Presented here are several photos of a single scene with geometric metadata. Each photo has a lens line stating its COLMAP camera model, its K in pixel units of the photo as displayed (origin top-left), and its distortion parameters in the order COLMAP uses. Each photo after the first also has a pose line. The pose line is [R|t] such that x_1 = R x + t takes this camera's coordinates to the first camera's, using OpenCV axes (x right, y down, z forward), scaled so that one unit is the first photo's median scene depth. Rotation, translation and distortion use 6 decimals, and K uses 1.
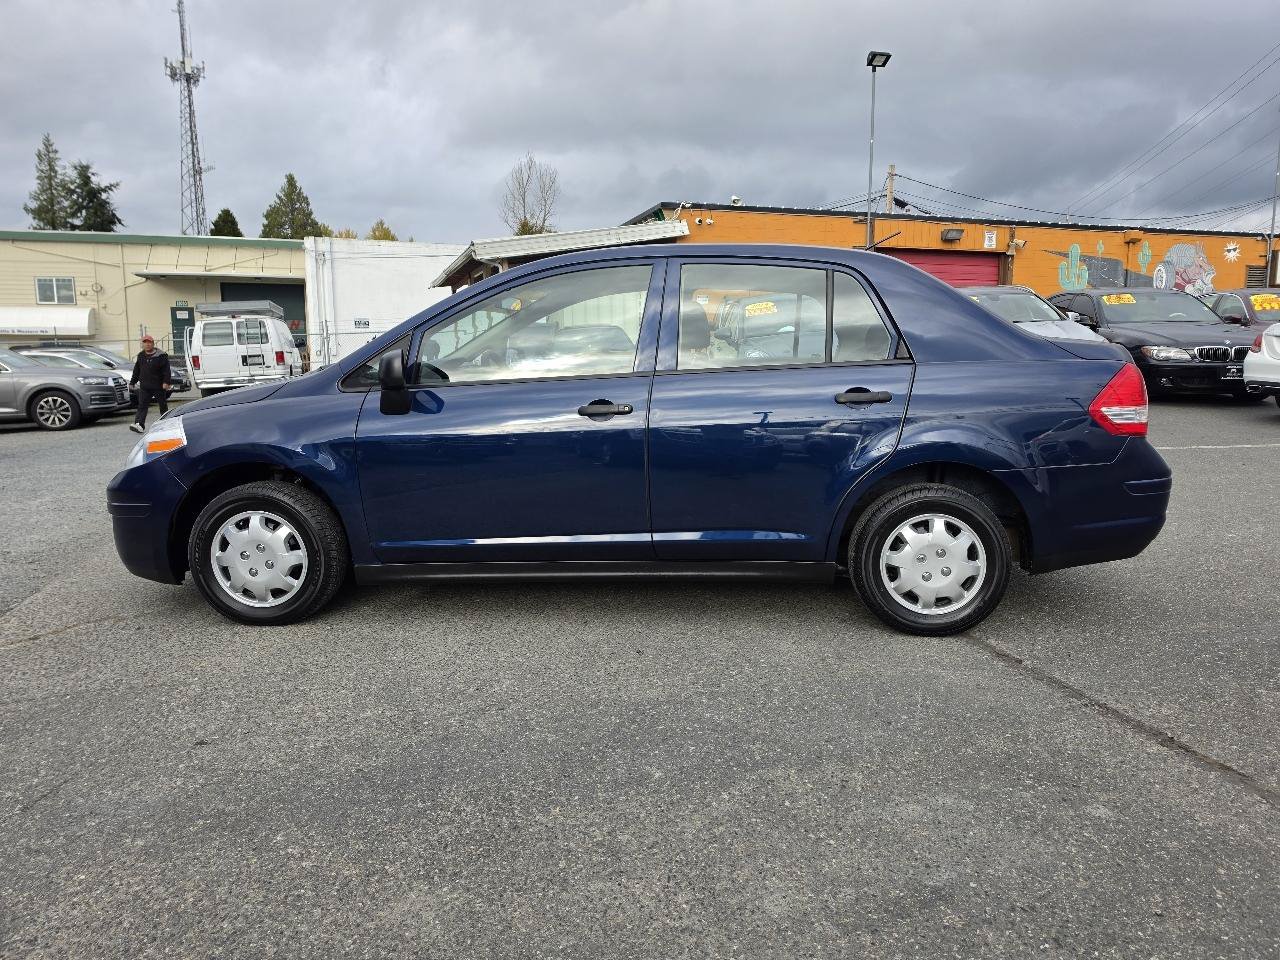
lens RADIAL K [[887.8, 0, 663.9], [0, 887.8, 476.9], [0, 0, 1]] dist [0.043356, -0.047905]
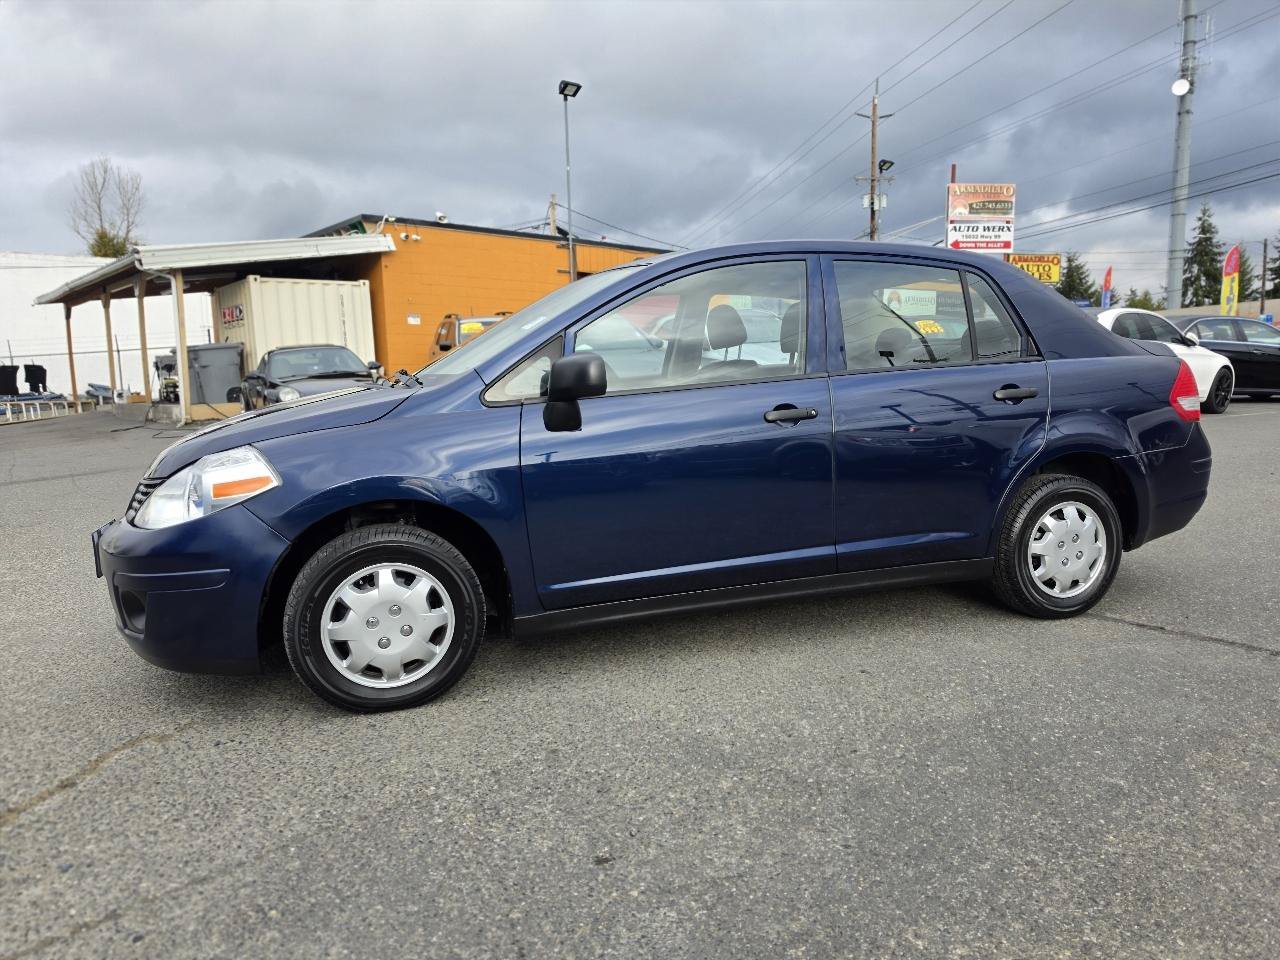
lens RADIAL K [[887.8, 0, 653.2], [0, 887.8, 482.1], [0, 0, 1]] dist [0.043356, -0.047905]
pose [[0.918249, -0.062867, 0.390980, -0.536124], [0.072002, 0.997366, -0.008734, -0.008243], [-0.389402, 0.036172, 0.920358, 0.198985]]
